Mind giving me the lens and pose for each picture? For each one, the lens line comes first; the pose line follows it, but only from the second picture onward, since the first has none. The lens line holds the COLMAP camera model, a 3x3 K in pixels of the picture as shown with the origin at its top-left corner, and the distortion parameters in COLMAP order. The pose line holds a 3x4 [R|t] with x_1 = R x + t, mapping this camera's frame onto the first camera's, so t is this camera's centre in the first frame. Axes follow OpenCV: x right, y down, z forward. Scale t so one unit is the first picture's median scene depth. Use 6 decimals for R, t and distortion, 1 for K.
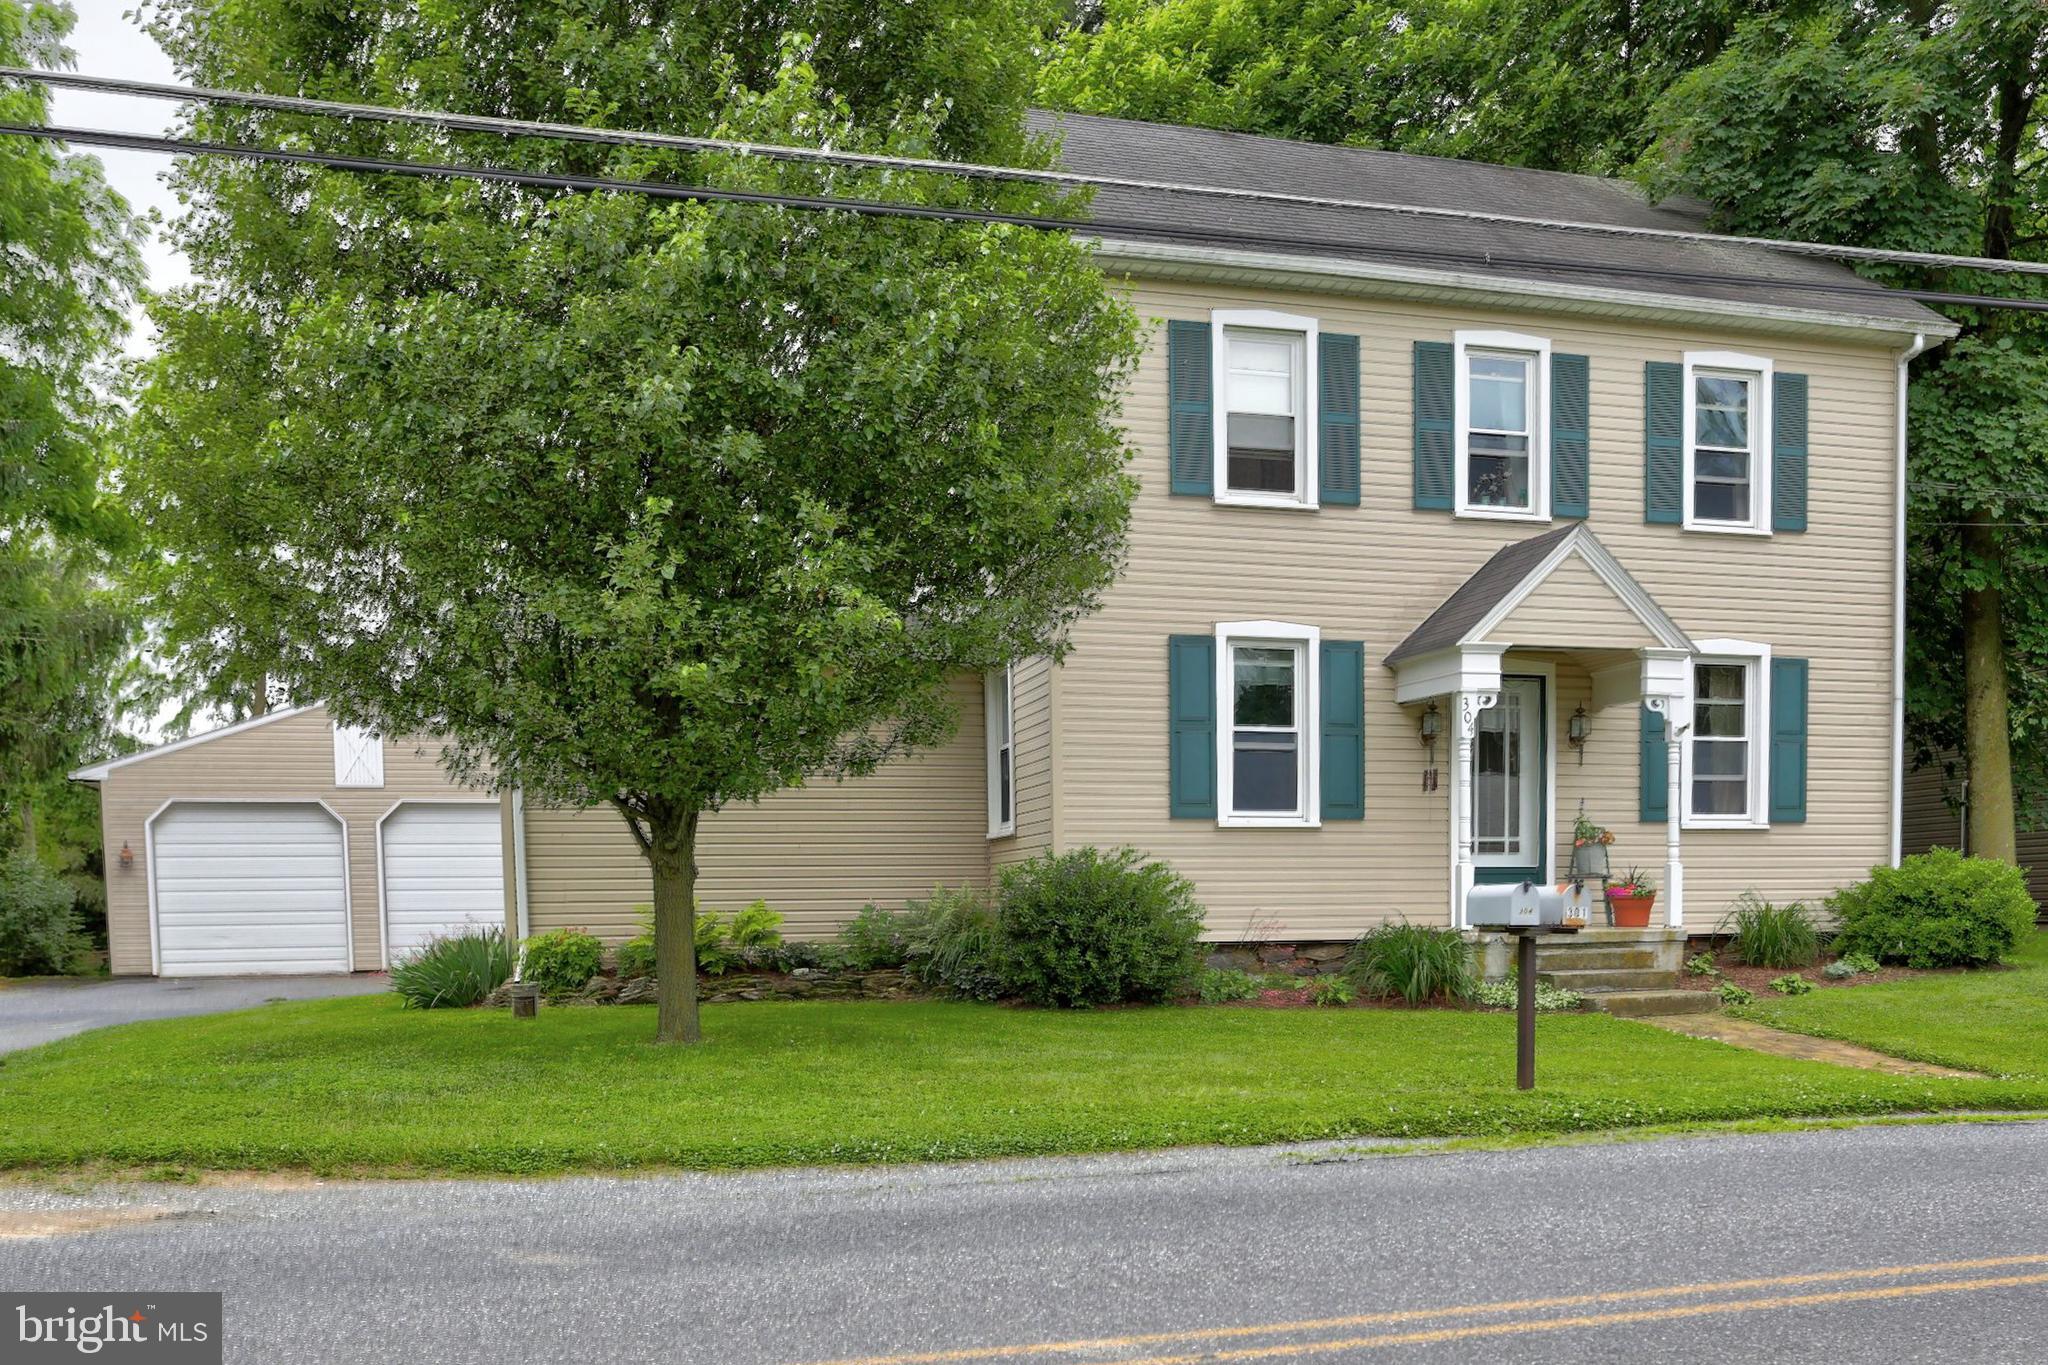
lens RADIAL K [[1219.5, 0, 1024.0], [0, 1219.5, 765.9], [0, 0, 1]] dist [-0.015879, 0.000163]
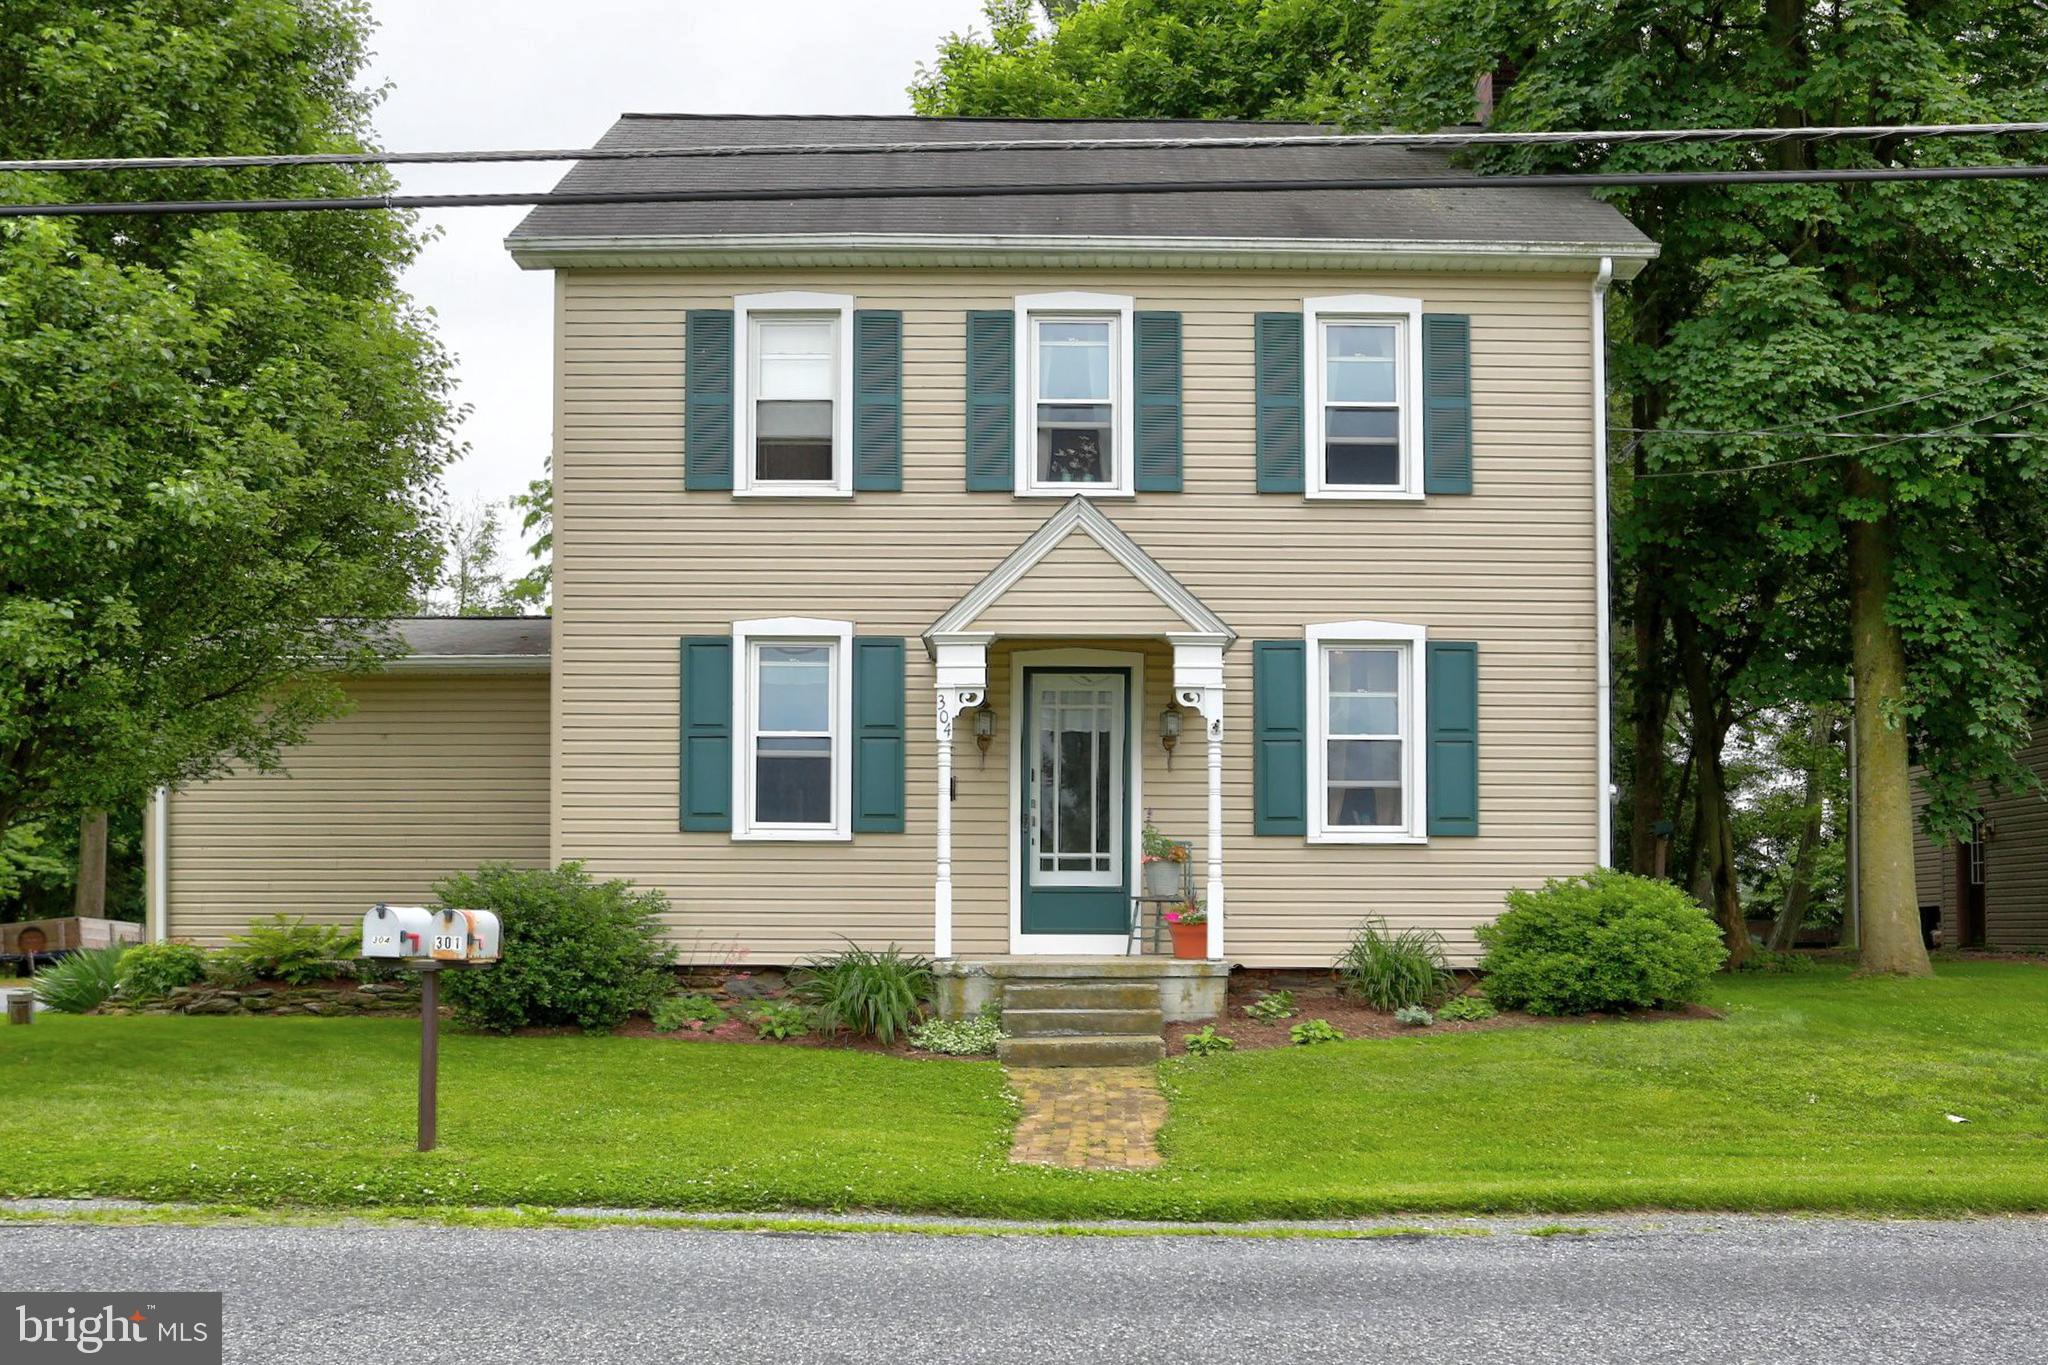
lens RADIAL K [[1251.7, 0, 1009.7], [0, 1251.7, 709.4], [0, 0, 1]] dist [-0.055126, 0.048511]
pose [[0.982702, -0.018409, -0.184279, 0.514910], [0.007785, 0.998274, -0.058215, 0.007089], [0.185032, 0.055773, 0.981149, 0.095676]]
